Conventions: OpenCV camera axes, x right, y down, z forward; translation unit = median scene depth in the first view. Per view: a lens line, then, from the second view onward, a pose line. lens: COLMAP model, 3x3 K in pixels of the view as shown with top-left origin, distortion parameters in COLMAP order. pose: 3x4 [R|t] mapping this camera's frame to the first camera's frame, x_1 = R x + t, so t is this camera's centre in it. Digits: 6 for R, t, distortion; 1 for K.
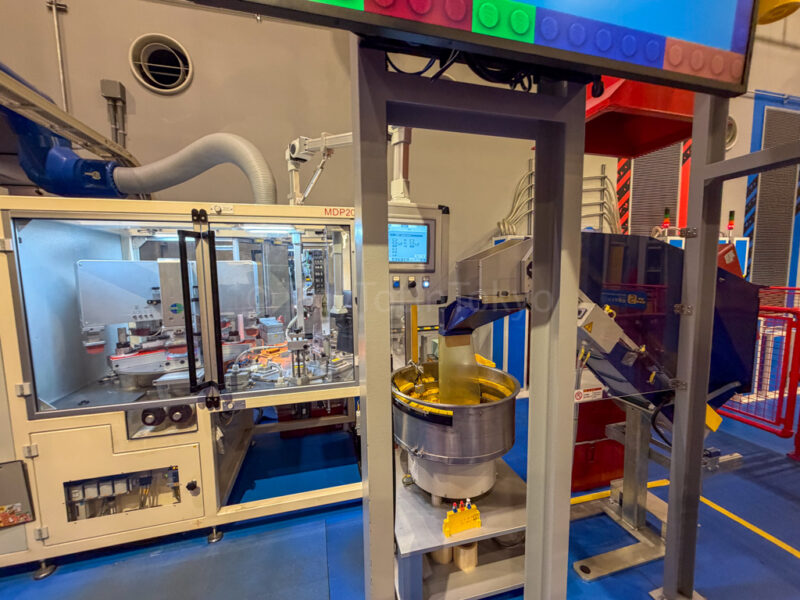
lens RADIAL K [[317.8, 0, 400.8], [0, 317.8, 299.9], [0, 0, 1]] dist [-0.002226, -0.000070]
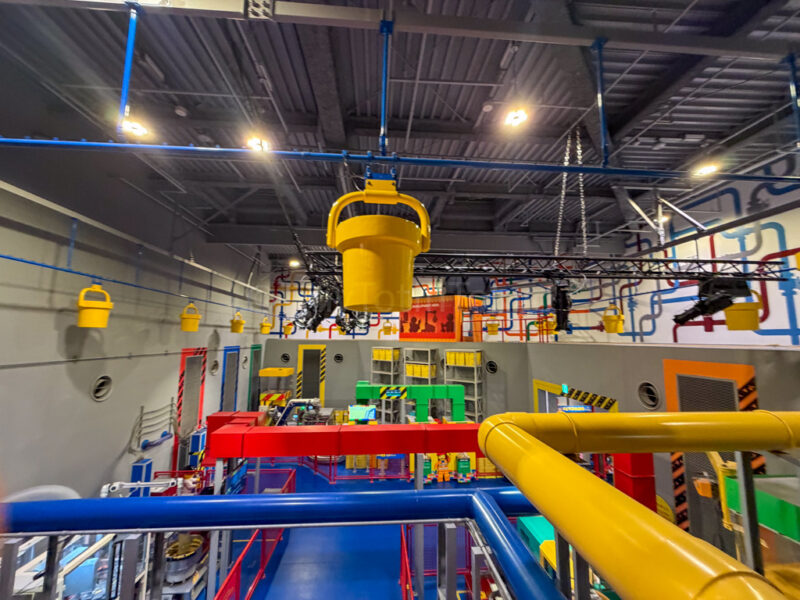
lens RADIAL K [[317.8, 0, 400.5], [0, 317.8, 300.1], [0, 0, 1]] dist [-0.002226, -0.000070]
pose [[0.206524, 0.126134, 0.970277, -1.064245], [0.084445, 0.985658, -0.146108, -0.609649], [-0.974791, 0.112110, 0.192910, -0.839001]]
